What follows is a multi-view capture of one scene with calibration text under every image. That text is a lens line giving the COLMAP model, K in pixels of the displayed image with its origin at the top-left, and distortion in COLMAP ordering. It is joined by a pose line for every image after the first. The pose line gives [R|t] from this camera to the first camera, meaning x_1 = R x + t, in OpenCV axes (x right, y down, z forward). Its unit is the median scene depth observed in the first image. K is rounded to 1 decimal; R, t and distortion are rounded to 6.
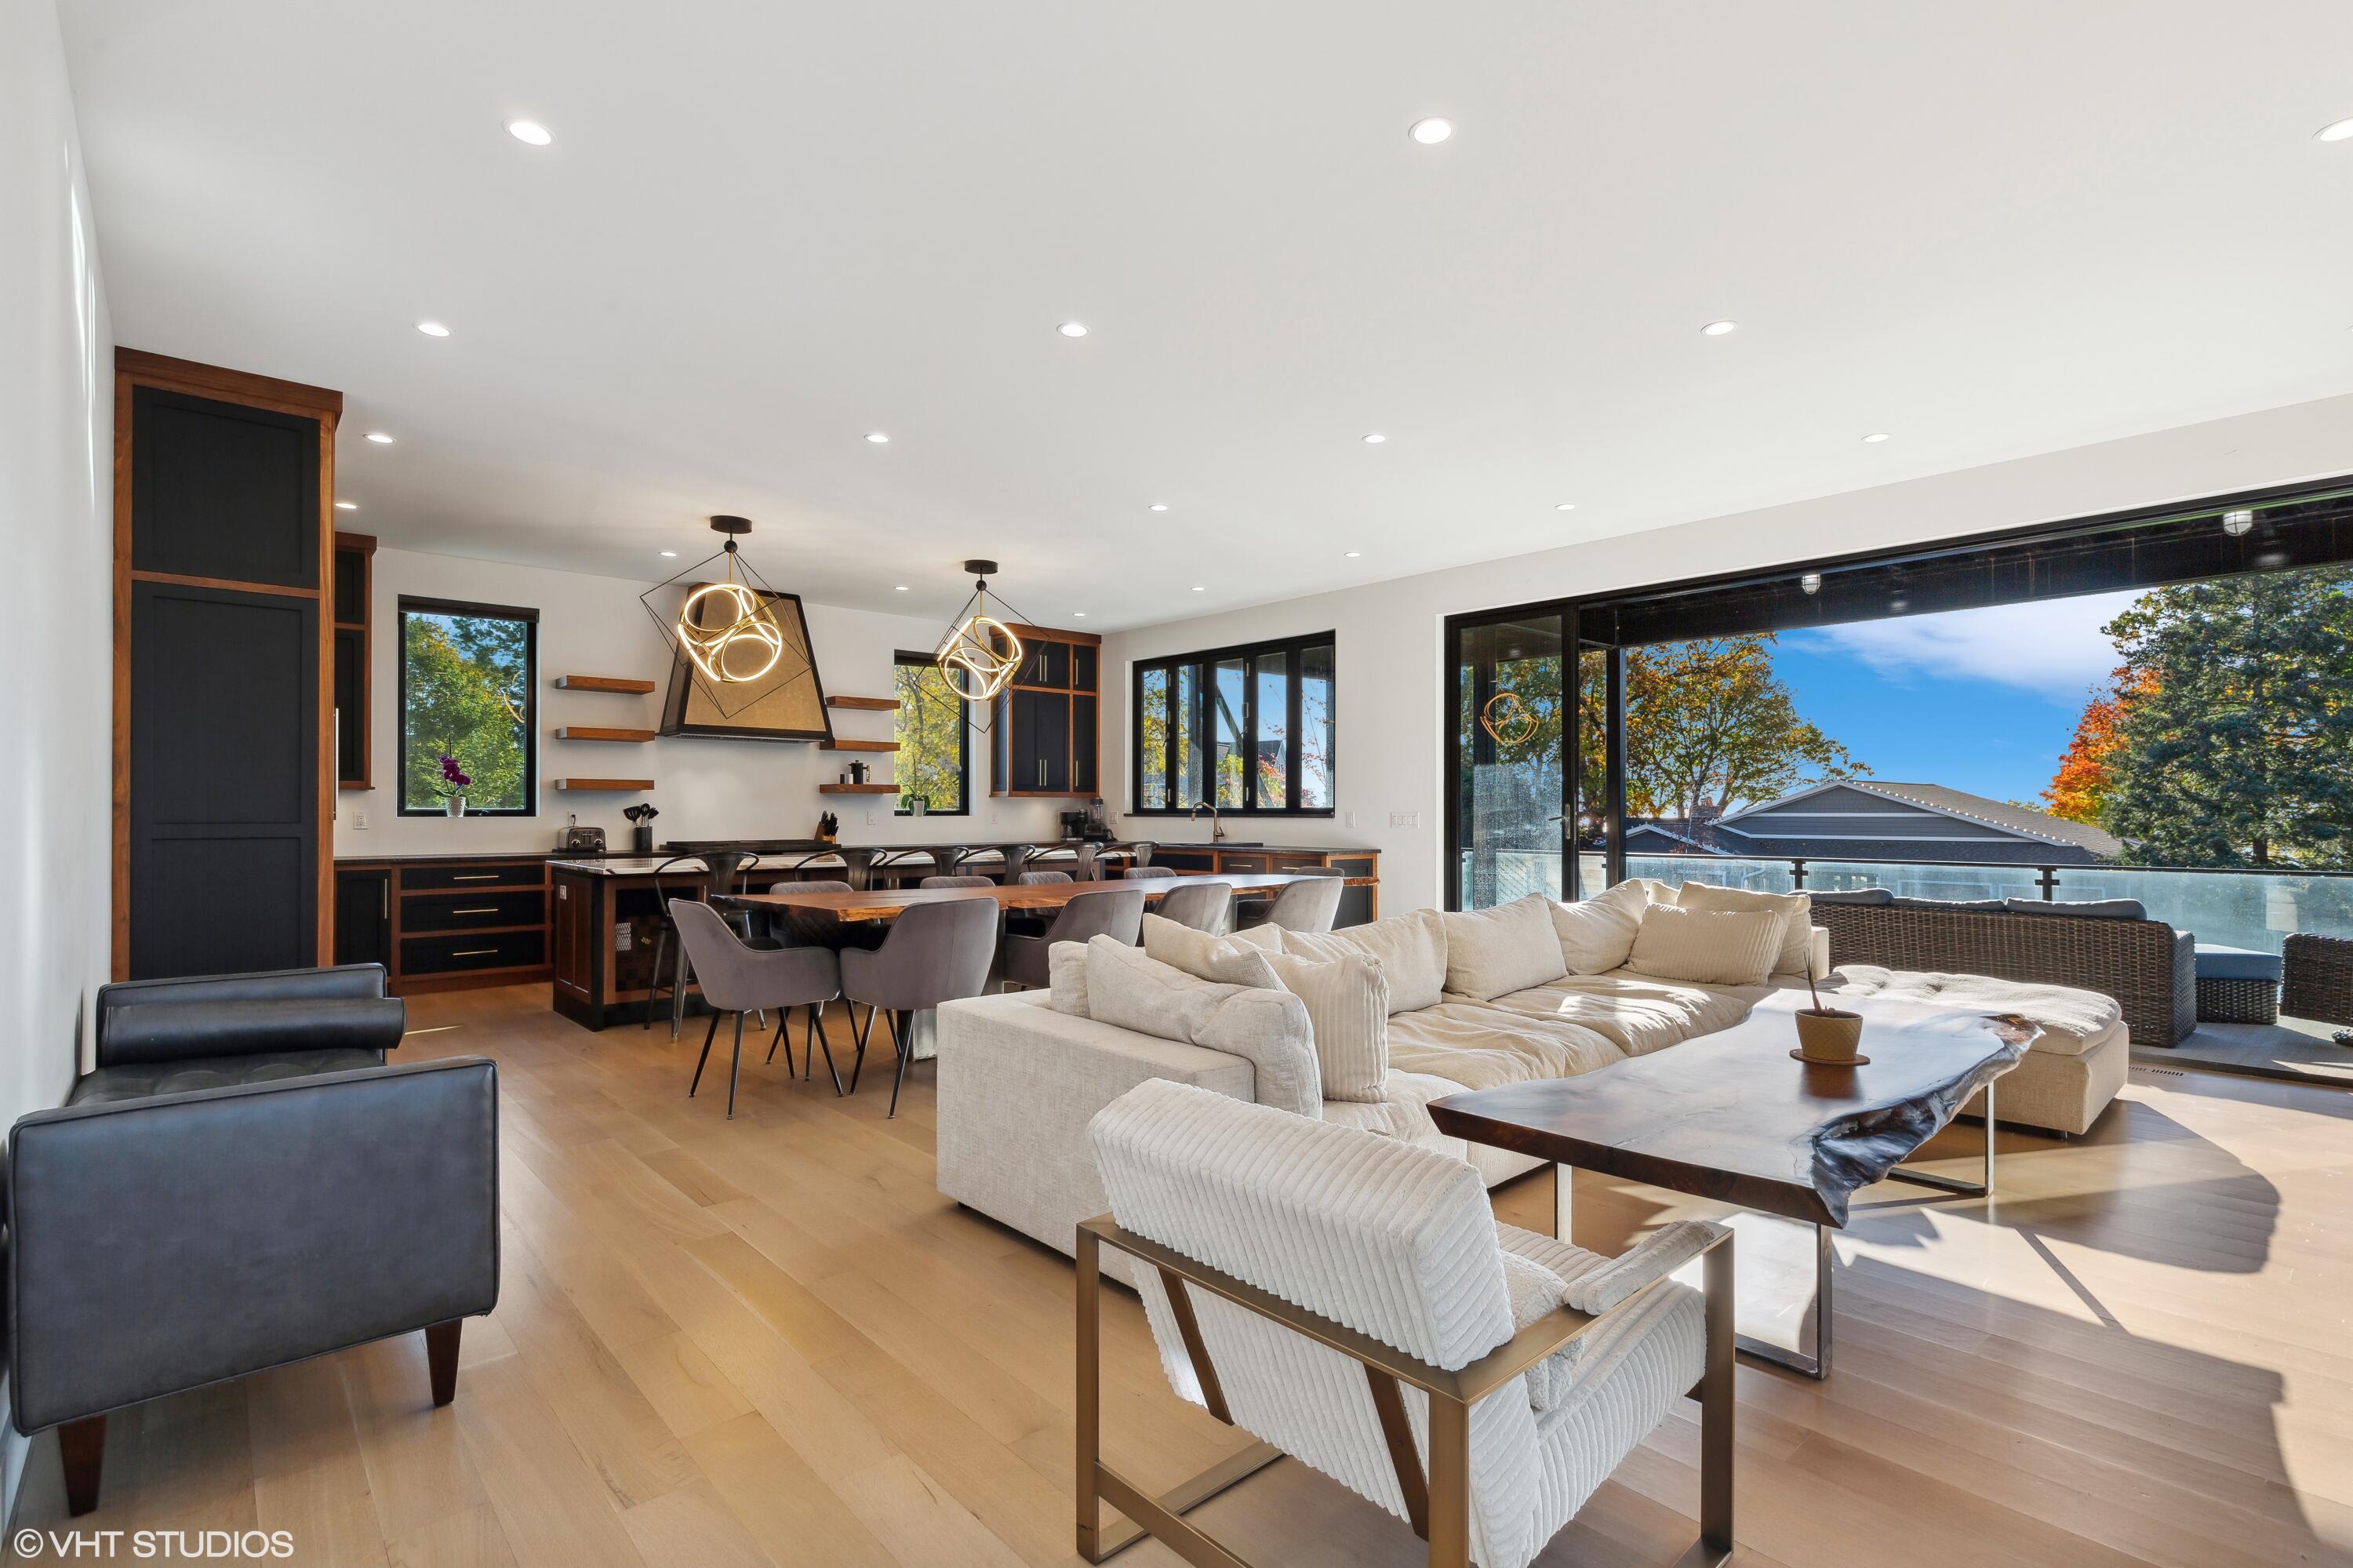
lens RADIAL K [[1139.0, 0, 1171.3], [0, 1139.0, 818.6], [0, 0, 1]] dist [0.002541, -0.000728]
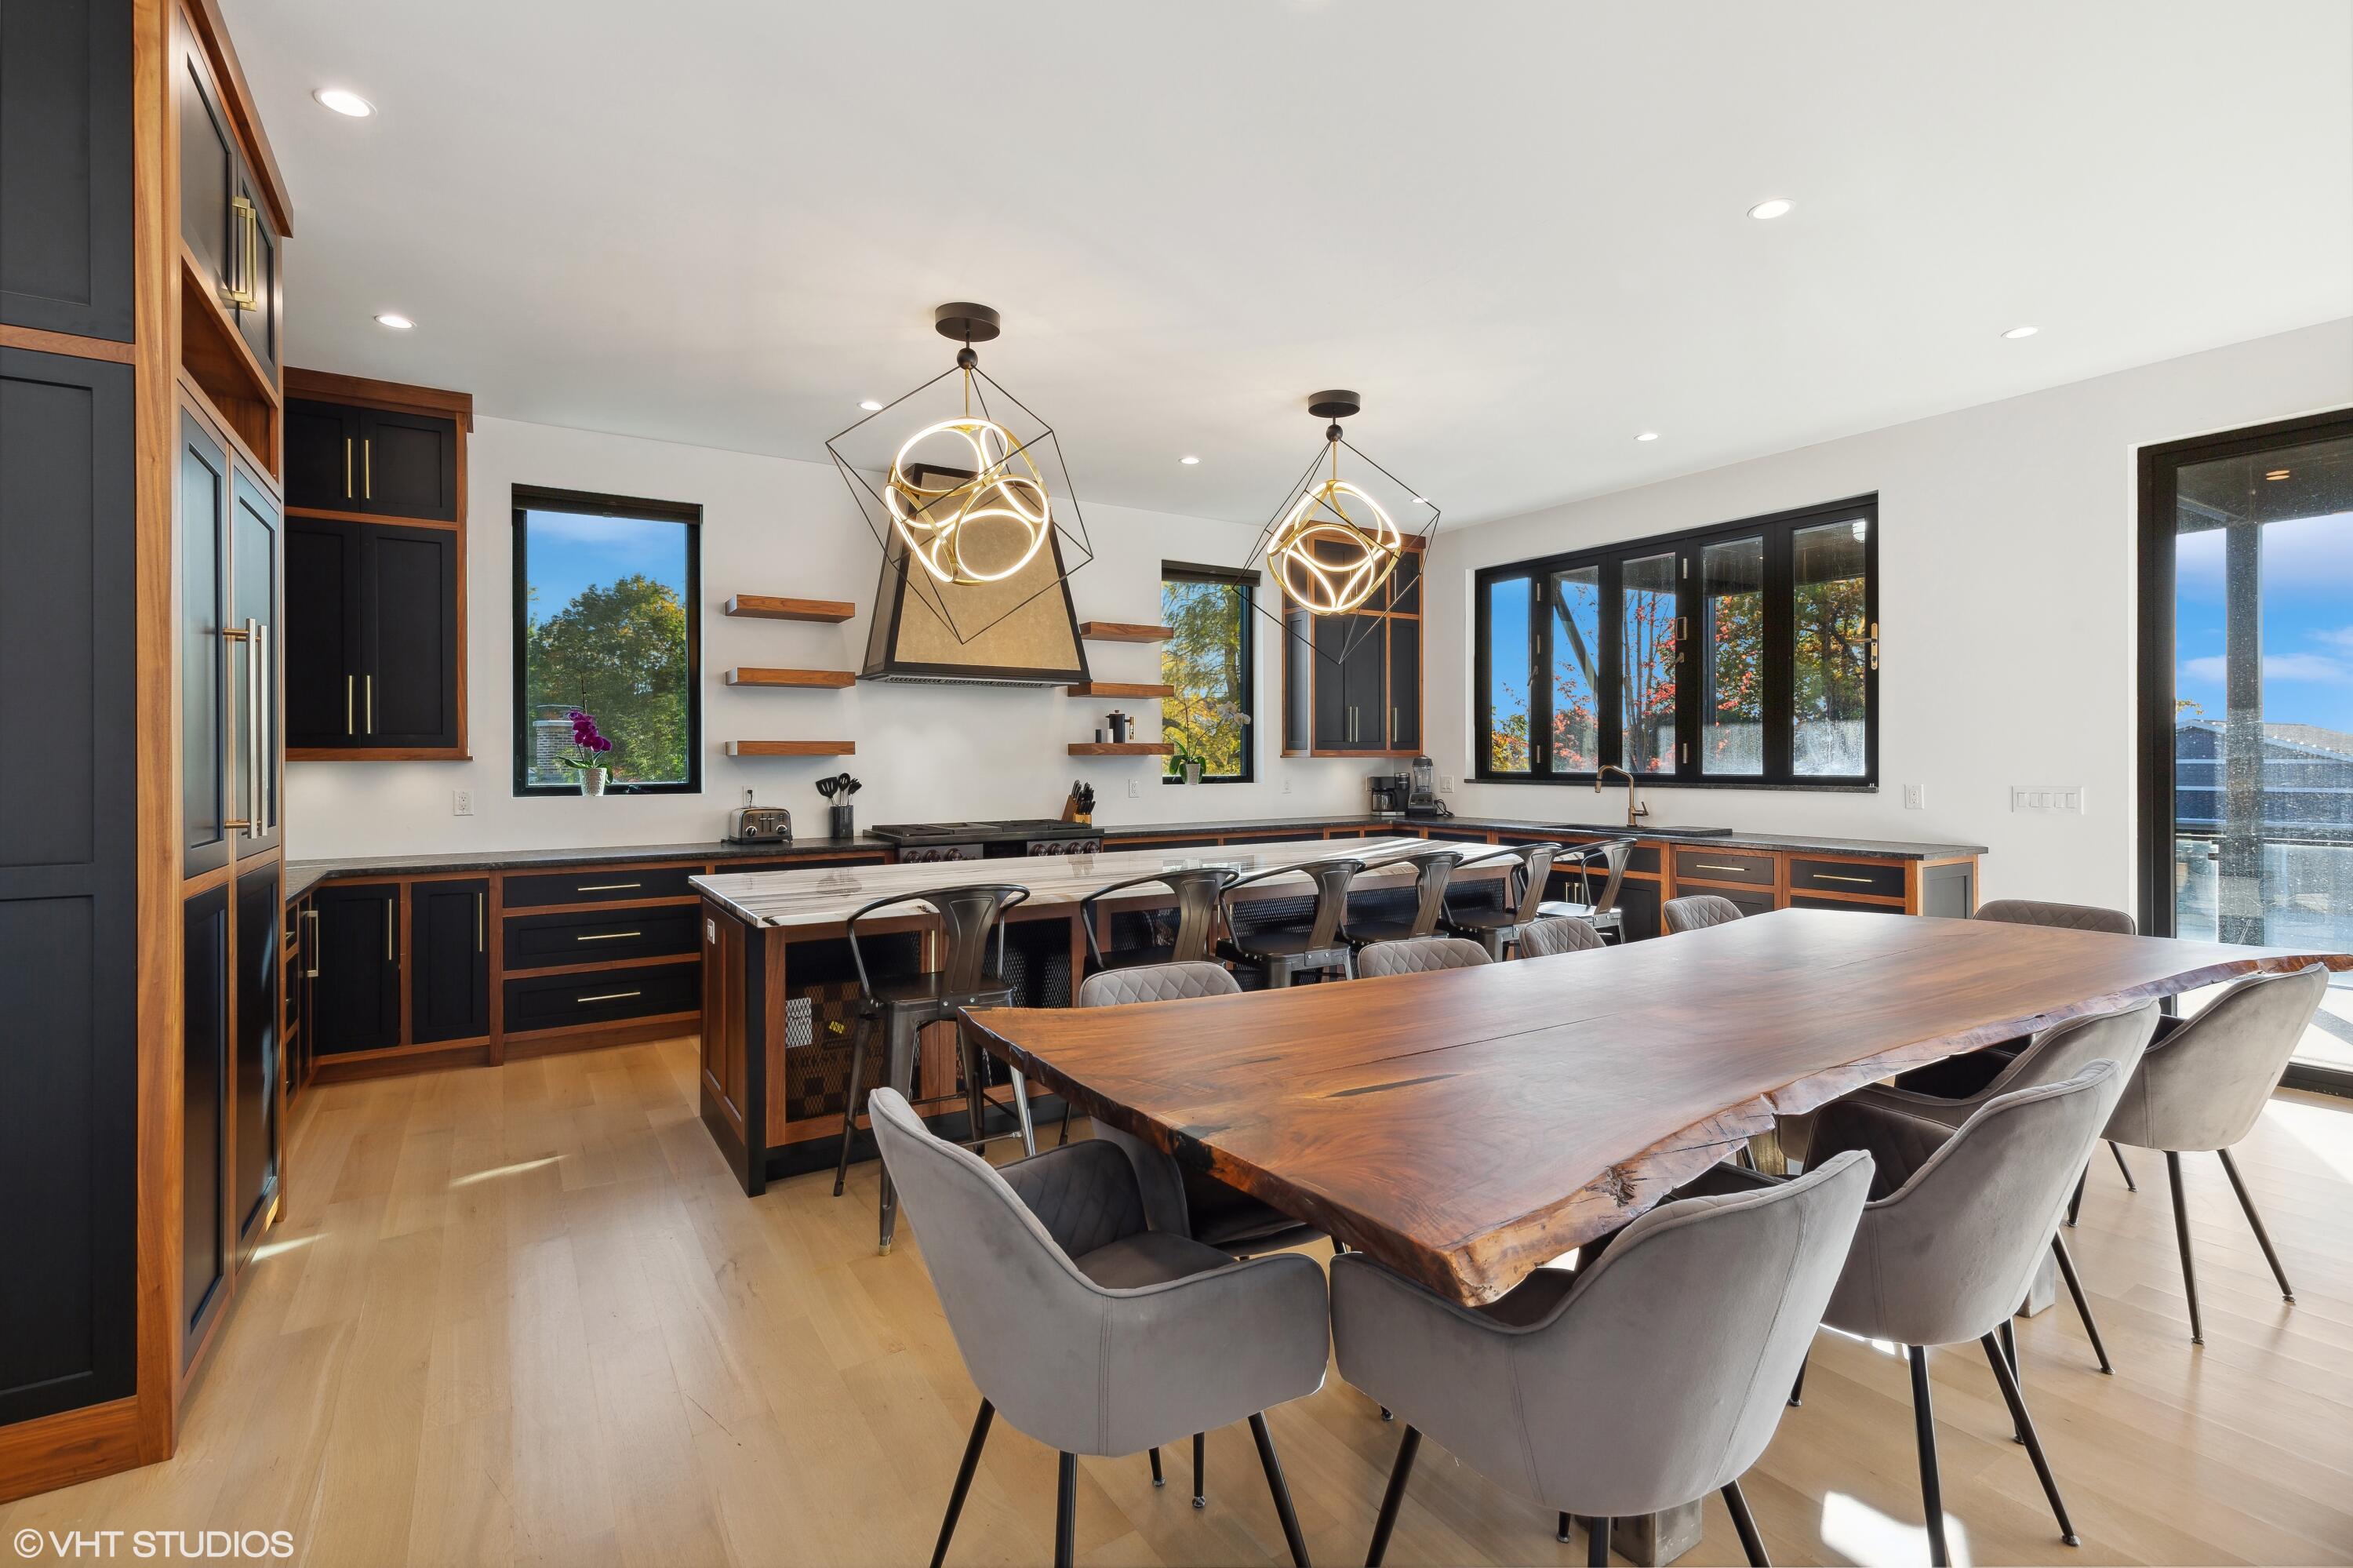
lens RADIAL K [[1139.0, 0, 1173.0], [0, 1139.0, 774.2], [0, 0, 1]] dist [0.002541, -0.000728]
pose [[0.986986, -0.003146, -0.160778, -0.139482], [0.004137, 0.999974, 0.005831, -0.015937], [0.160756, -0.006420, 0.986973, 0.319860]]
